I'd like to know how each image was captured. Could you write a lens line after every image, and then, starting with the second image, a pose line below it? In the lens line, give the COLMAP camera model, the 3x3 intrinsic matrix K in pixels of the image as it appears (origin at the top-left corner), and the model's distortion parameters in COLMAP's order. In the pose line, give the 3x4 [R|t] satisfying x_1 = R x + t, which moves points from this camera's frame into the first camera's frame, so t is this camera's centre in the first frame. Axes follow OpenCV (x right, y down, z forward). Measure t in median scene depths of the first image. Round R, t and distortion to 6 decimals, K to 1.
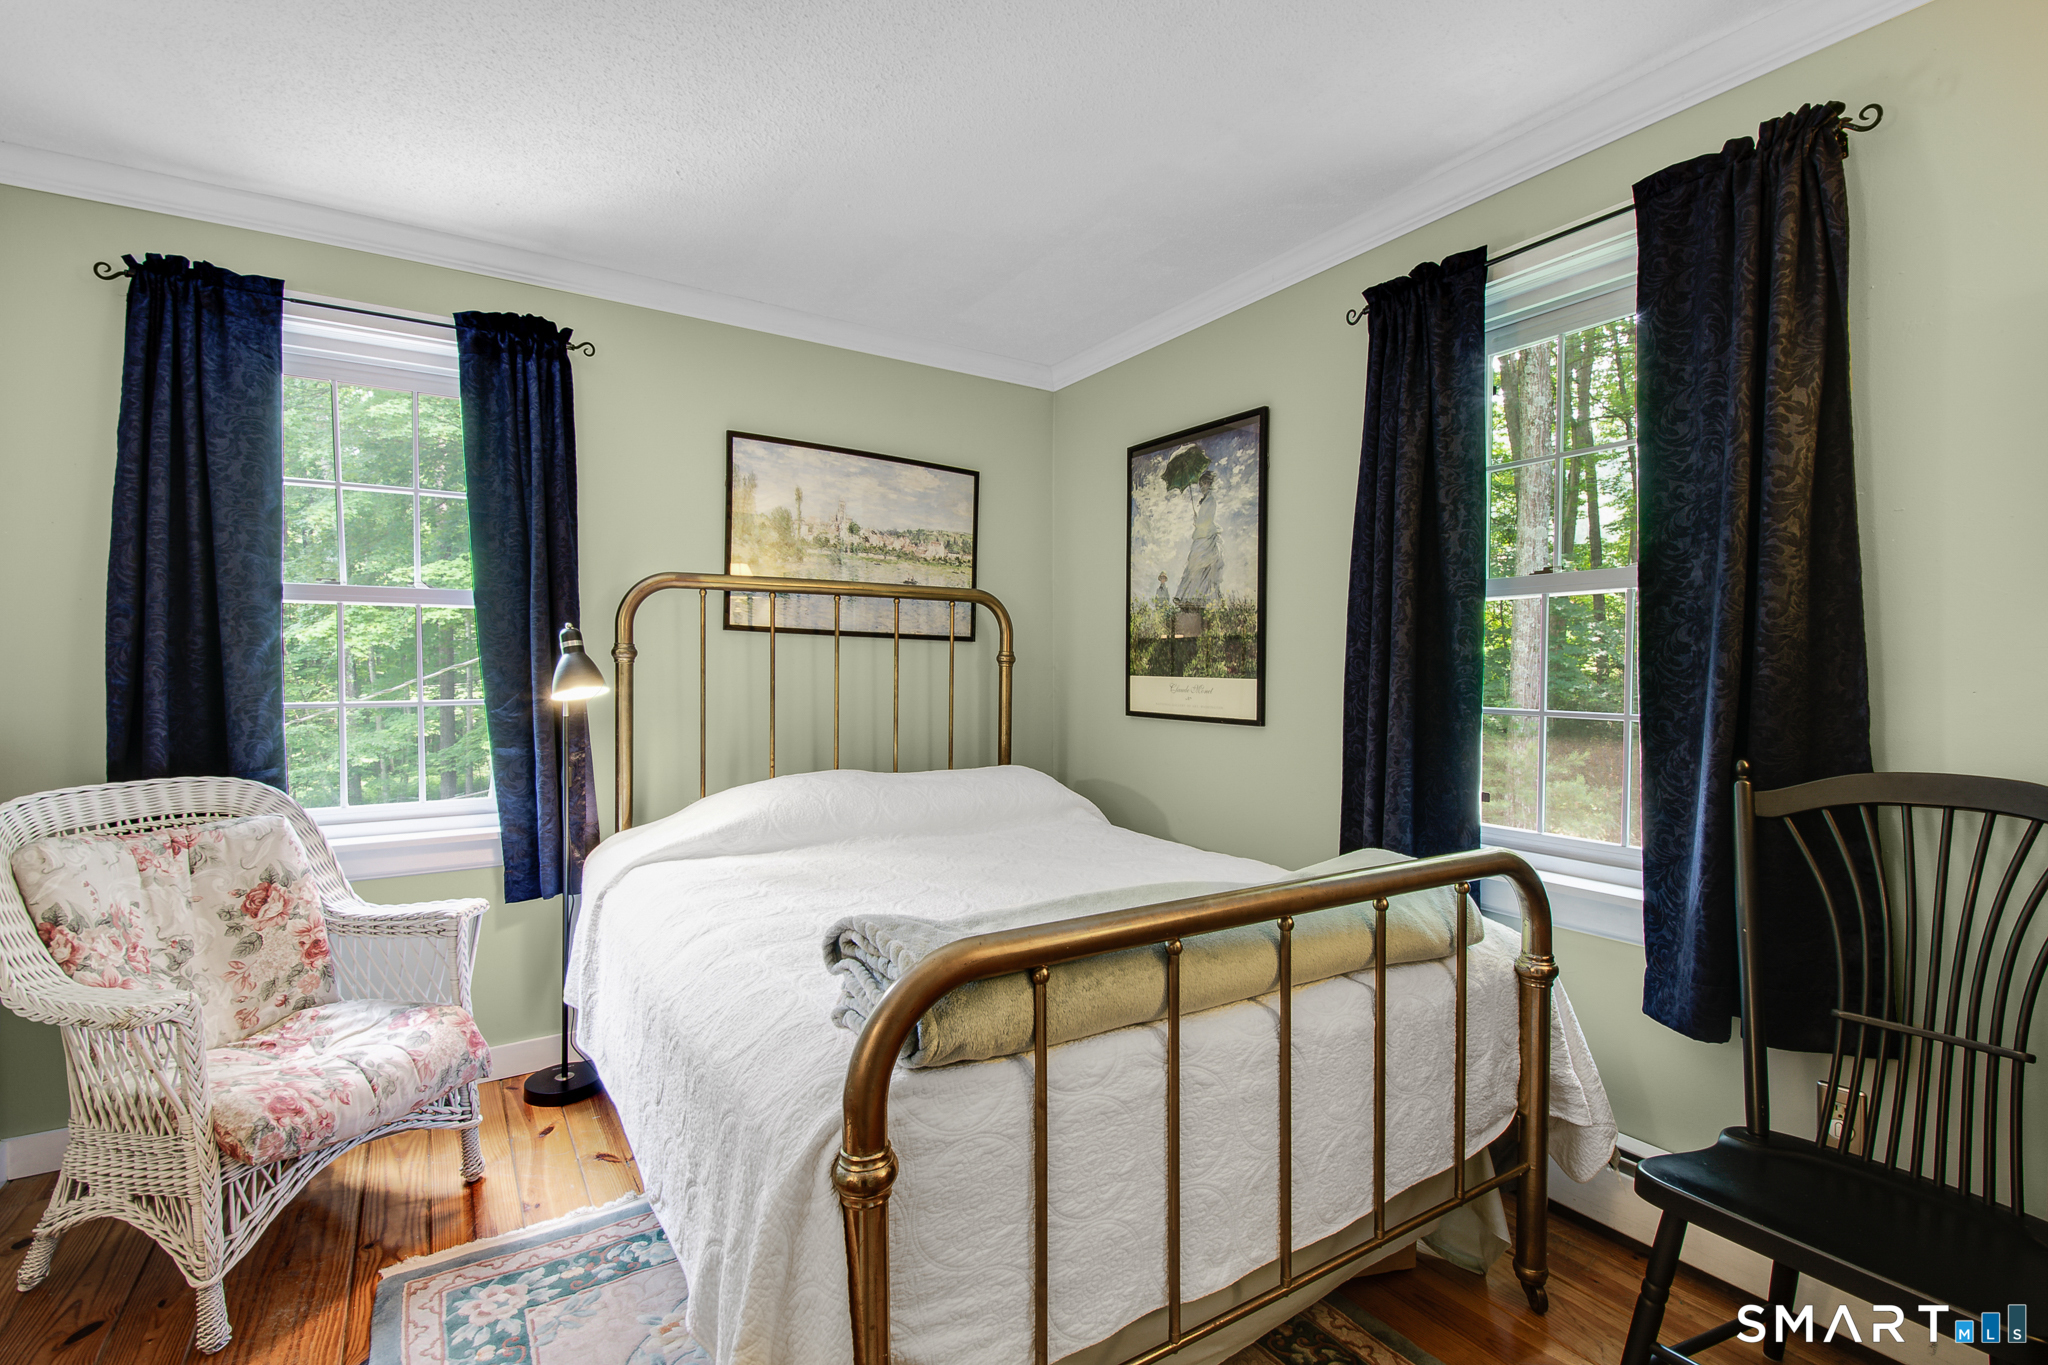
lens RADIAL K [[905.8, 0, 1044.6], [0, 905.8, 684.3], [0, 0, 1]] dist [0.015023, -0.006049]
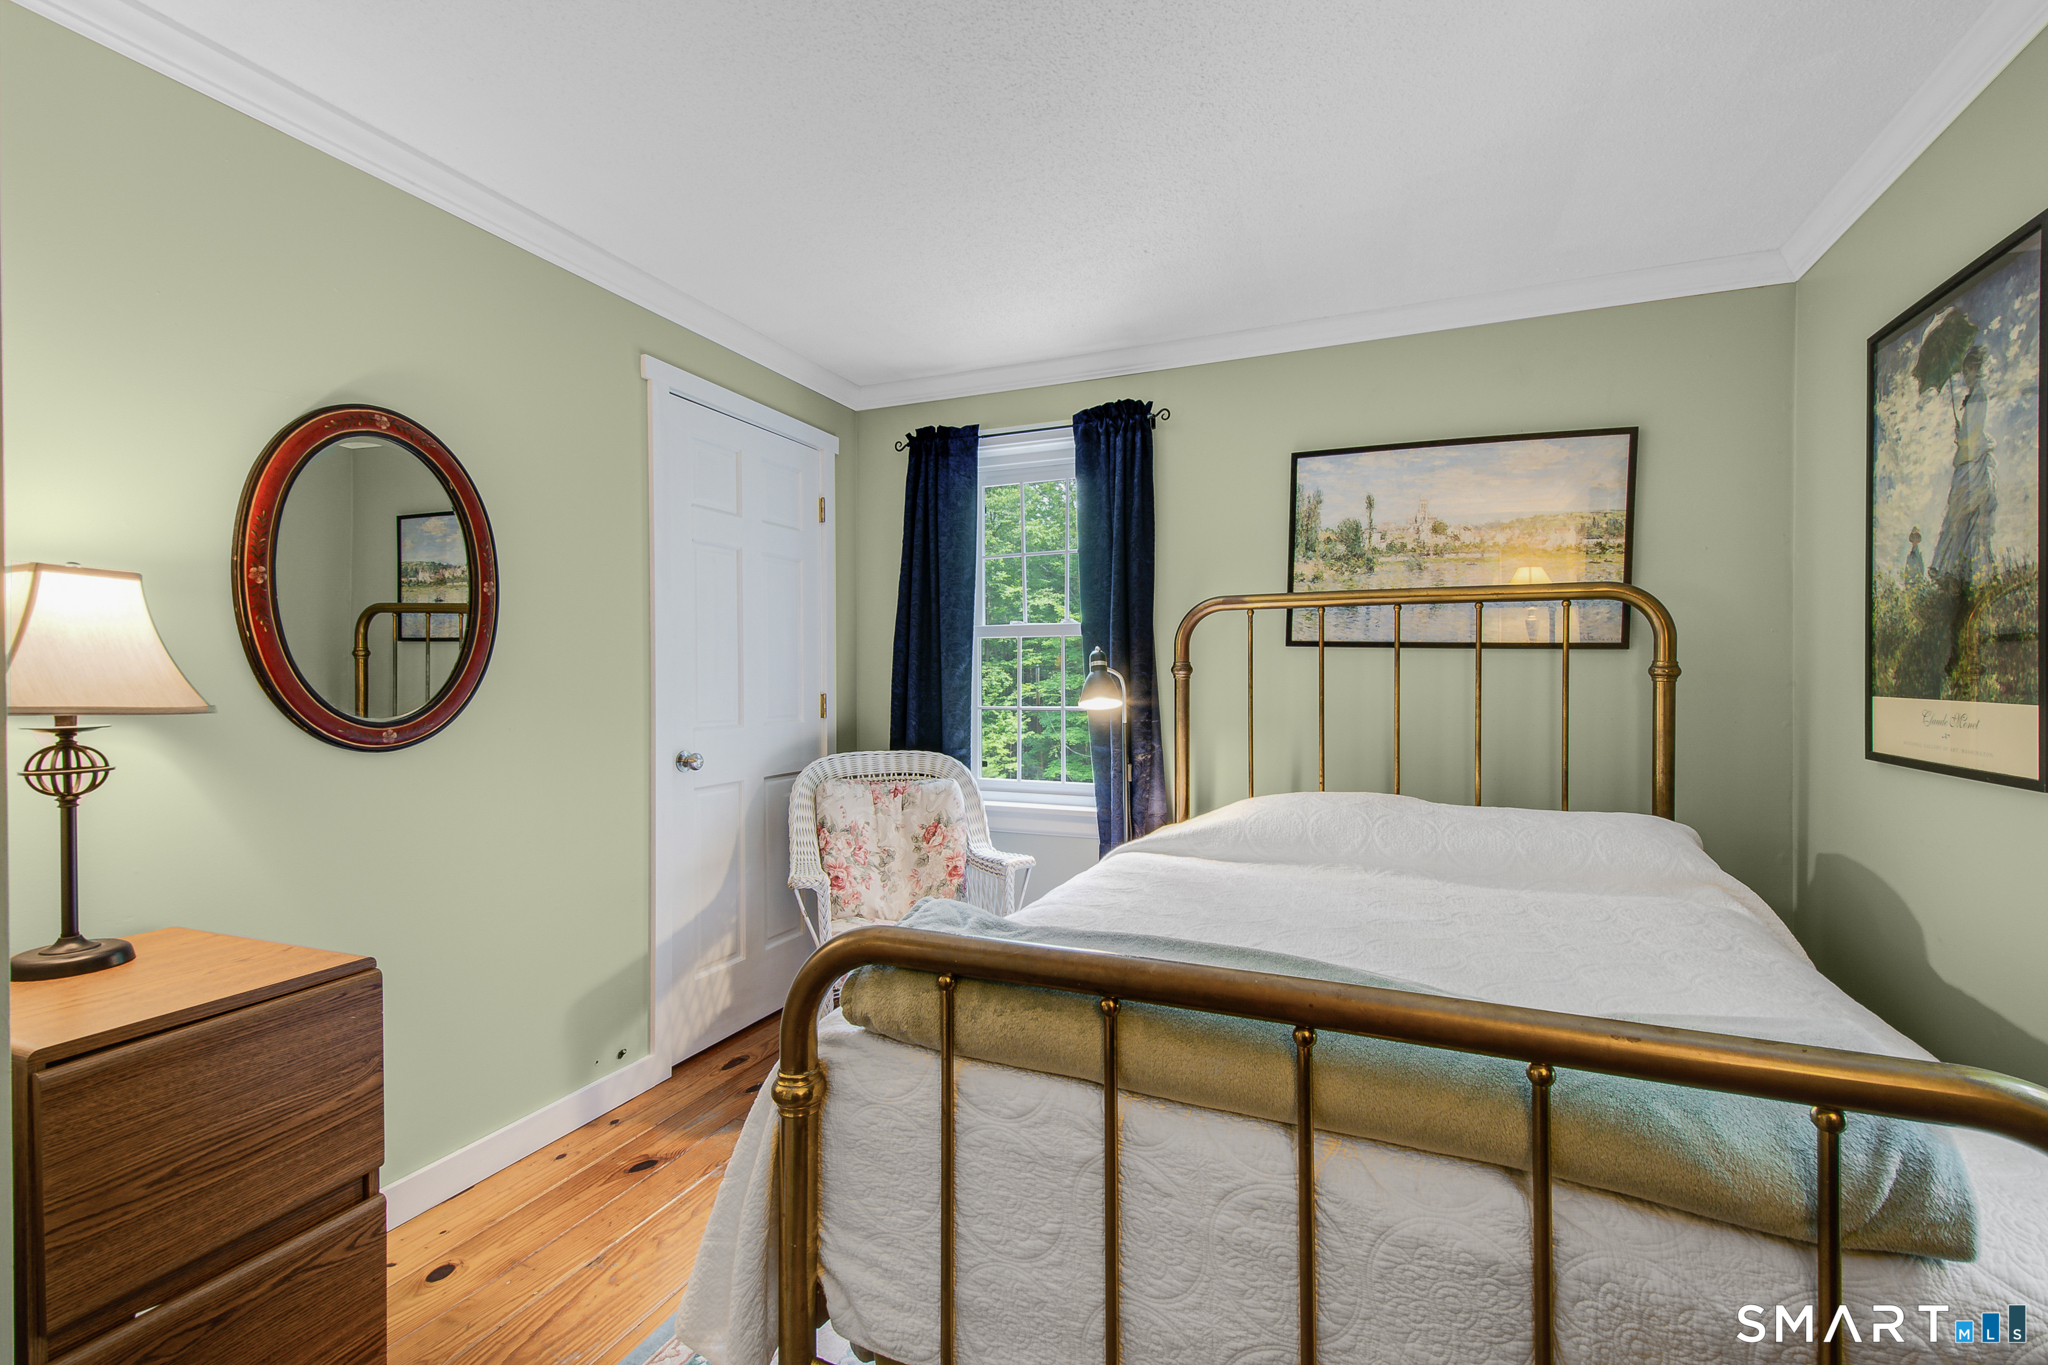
lens RADIAL K [[905.8, 0, 1041.3], [0, 905.8, 681.3], [0, 0, 1]] dist [0.015023, -0.006049]
pose [[0.569450, -0.000634, -0.822026, 0.405352], [-0.015931, 0.999803, -0.011807, -0.004221], [0.821872, 0.019819, 0.569328, 0.222055]]
